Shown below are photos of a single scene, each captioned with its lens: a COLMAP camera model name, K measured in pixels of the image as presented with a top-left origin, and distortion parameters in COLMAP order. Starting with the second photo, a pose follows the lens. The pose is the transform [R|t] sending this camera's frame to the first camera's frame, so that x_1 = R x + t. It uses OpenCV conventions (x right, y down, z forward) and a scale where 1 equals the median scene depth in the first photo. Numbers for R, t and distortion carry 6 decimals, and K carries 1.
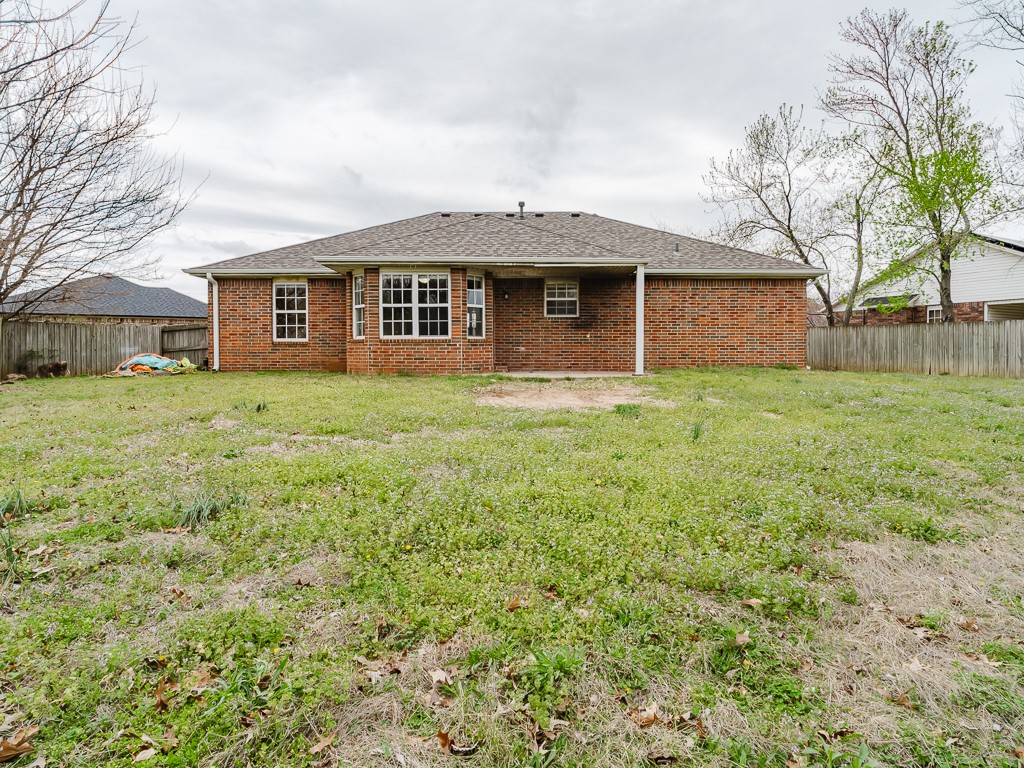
lens RADIAL K [[601.6, 0, 511.4], [0, 601.6, 381.1], [0, 0, 1]] dist [-0.006127, -0.001802]
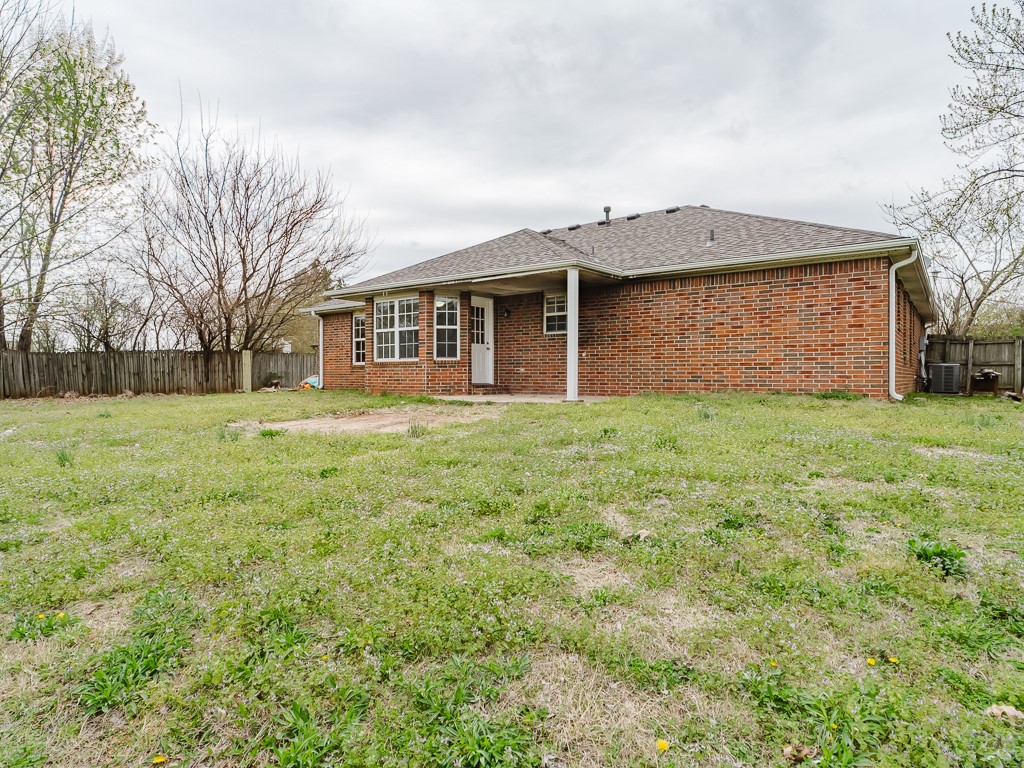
lens RADIAL K [[601.6, 0, 511.4], [0, 601.6, 381.1], [0, 0, 1]] dist [-0.006127, -0.001802]
pose [[0.787622, 0.004947, -0.616139, 0.580758], [-0.027075, 0.999280, -0.026587, -0.011581], [0.615564, 0.037623, 0.787189, 0.265437]]
